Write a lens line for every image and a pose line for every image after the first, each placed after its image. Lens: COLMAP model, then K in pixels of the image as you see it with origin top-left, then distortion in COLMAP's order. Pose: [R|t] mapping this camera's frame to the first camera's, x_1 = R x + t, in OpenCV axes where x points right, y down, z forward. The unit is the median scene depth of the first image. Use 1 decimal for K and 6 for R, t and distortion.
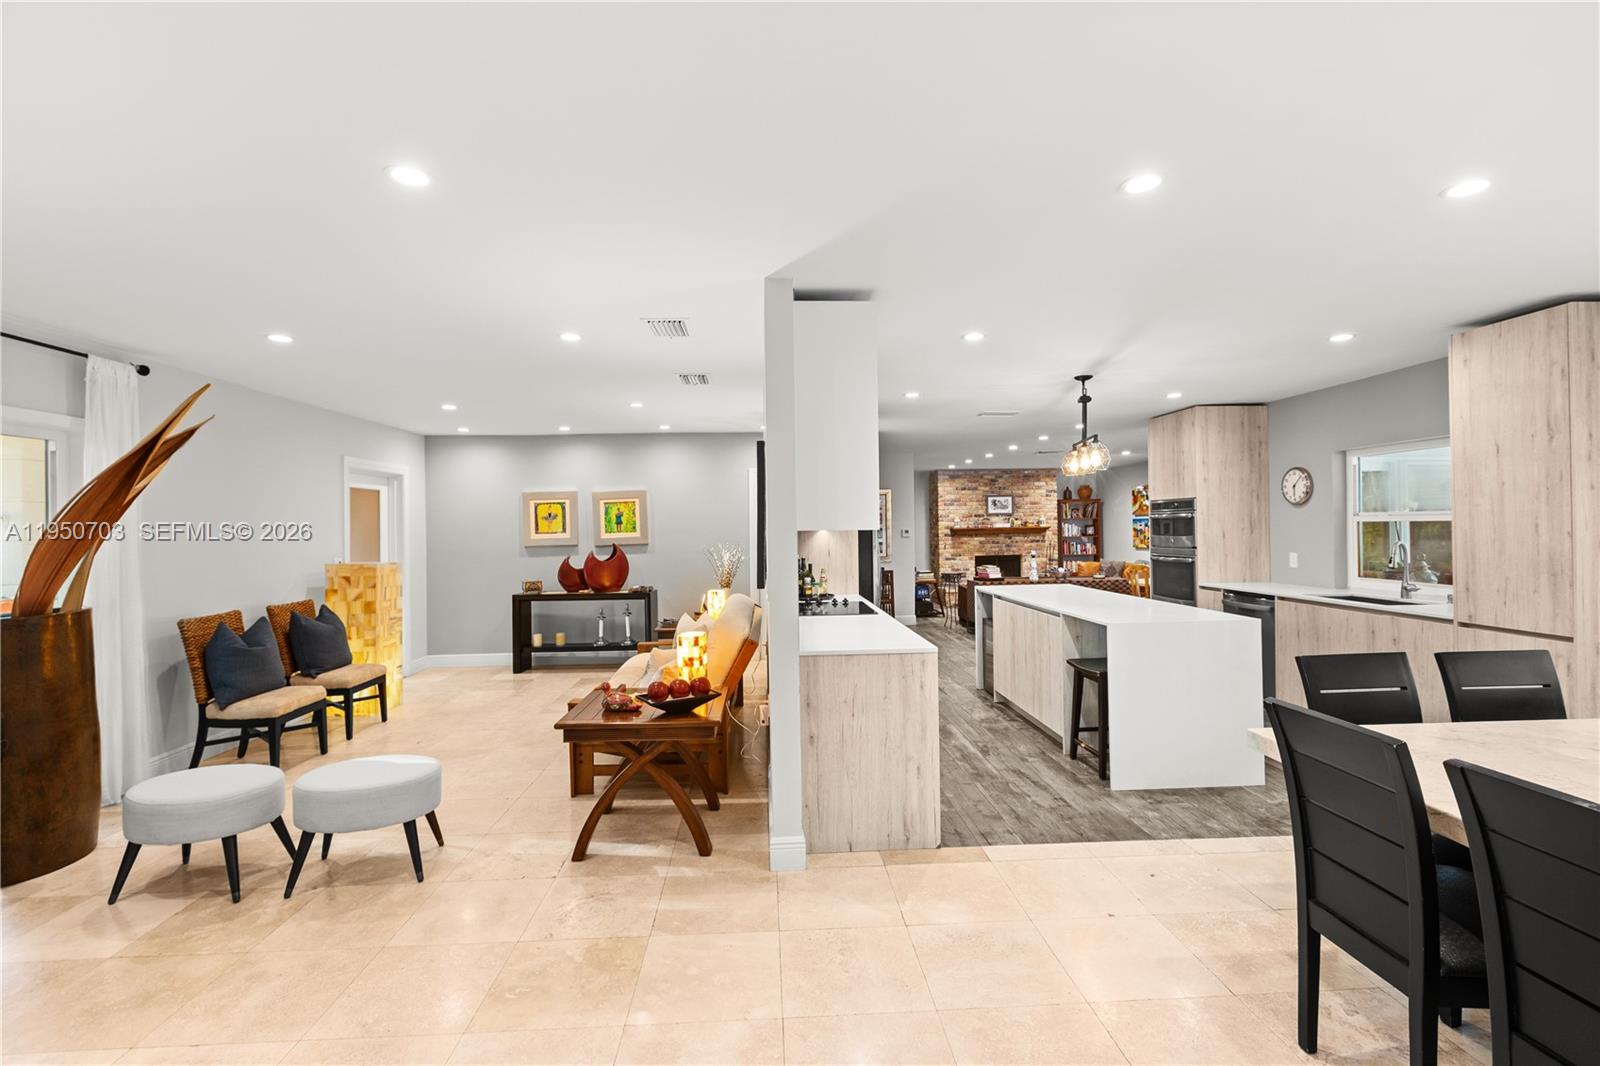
lens RADIAL K [[718.8, 0, 799.0], [0, 718.8, 524.1], [0, 0, 1]] dist [-0.000528, 0.000102]
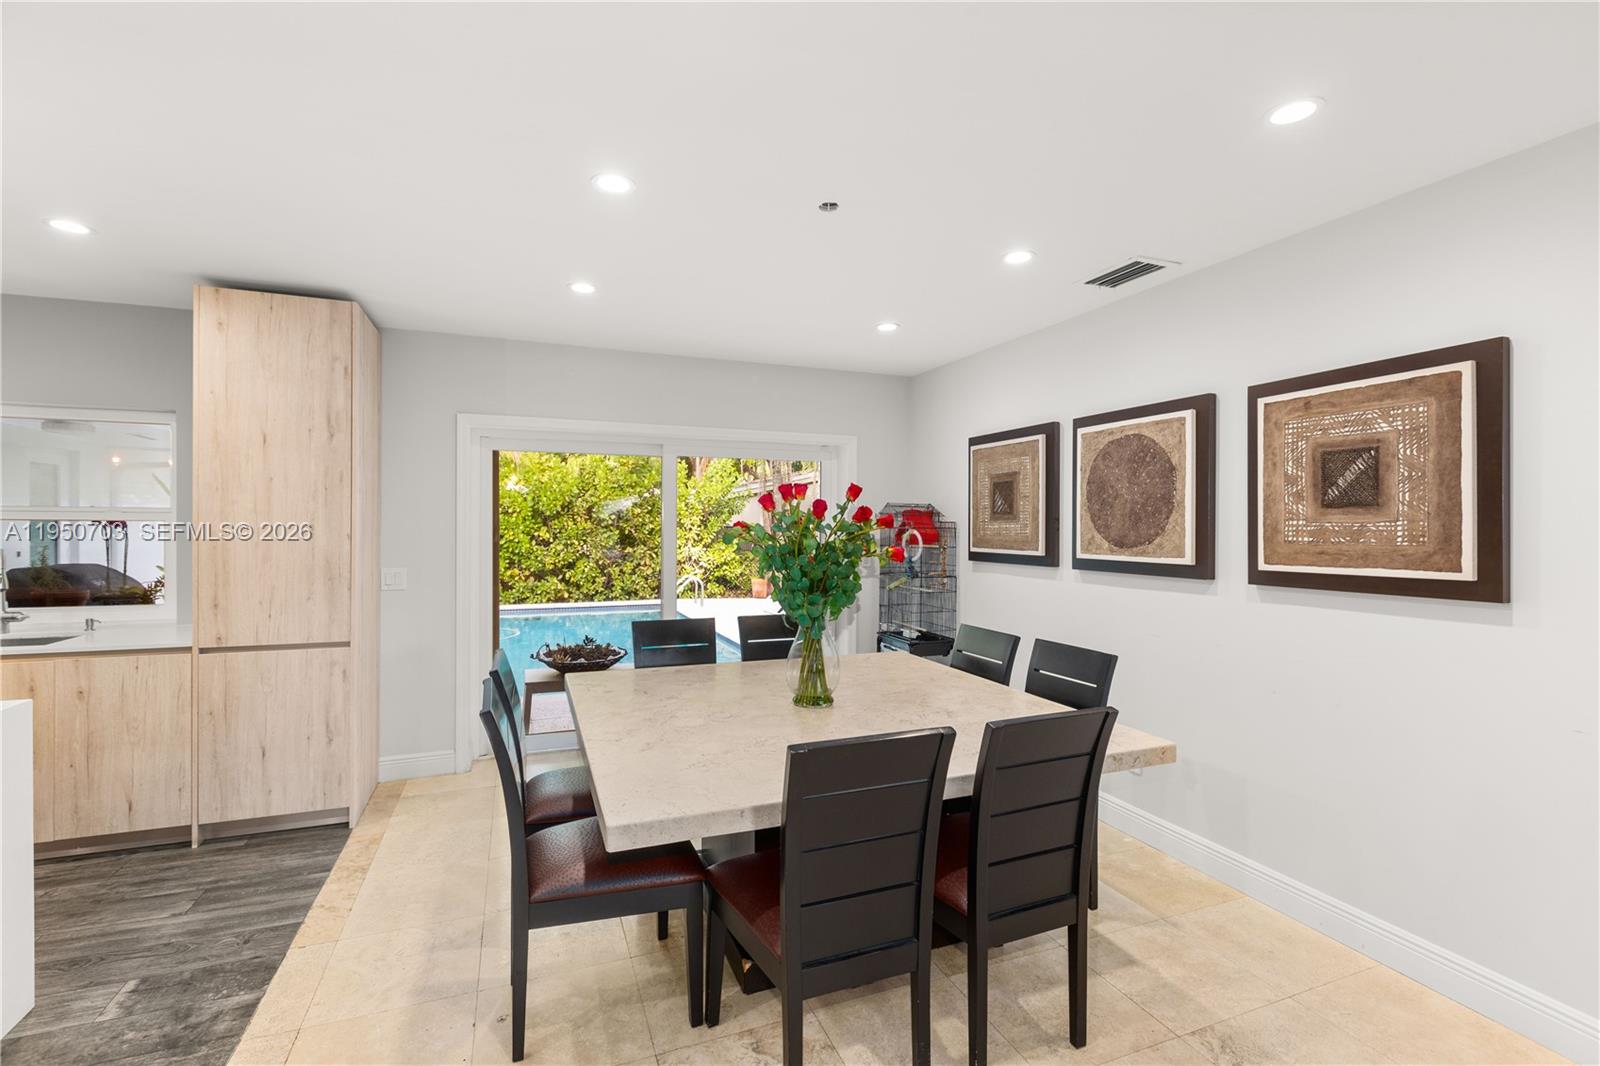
lens RADIAL K [[711.7, 0, 795.2], [0, 711.7, 526.9], [0, 0, 1]] dist [-0.000535, -0.000101]
pose [[-0.320555, 0.009243, 0.947185, -0.027259], [-0.006642, 0.999906, -0.012005, 0.004974], [-0.947207, -0.010140, -0.320463, 0.433548]]
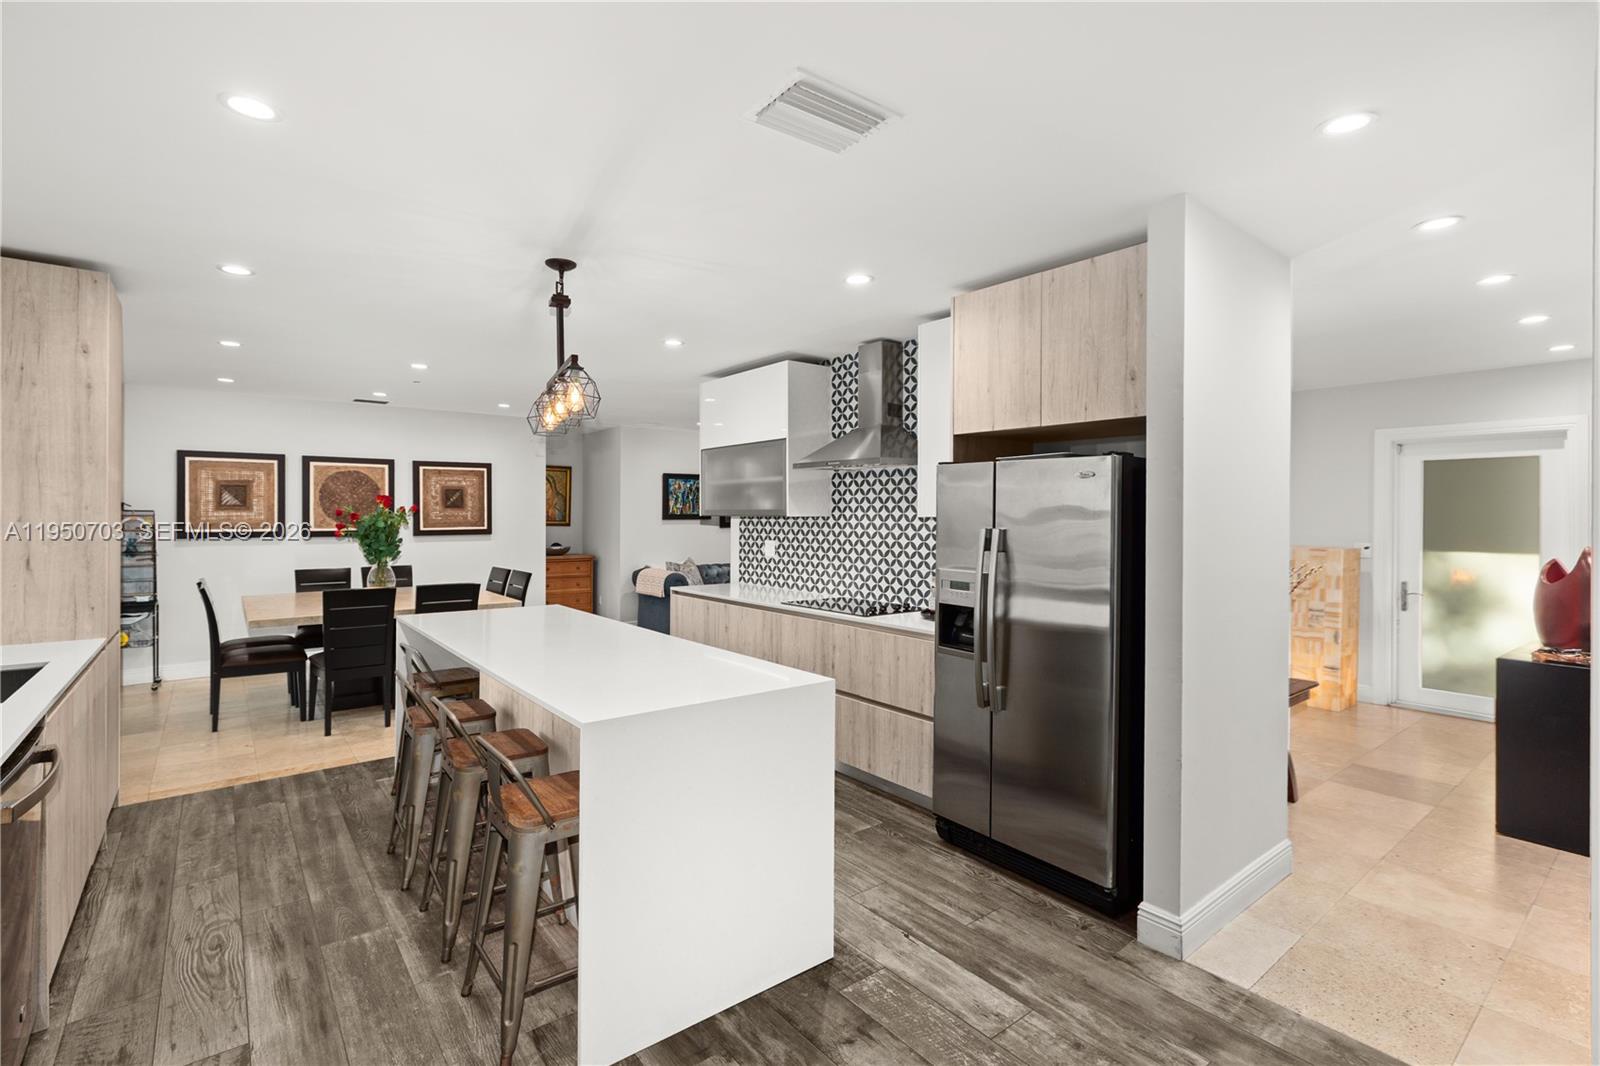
lens RADIAL K [[735.8, 0, 794.9], [0, 735.8, 517.1], [0, 0, 1]] dist [0.000271, -0.000102]
pose [[-0.814910, 0.012912, -0.579444, 0.531536], [0.010583, 0.999917, 0.007397, -0.000153], [0.579491, -0.000105, -0.814979, 1.437354]]
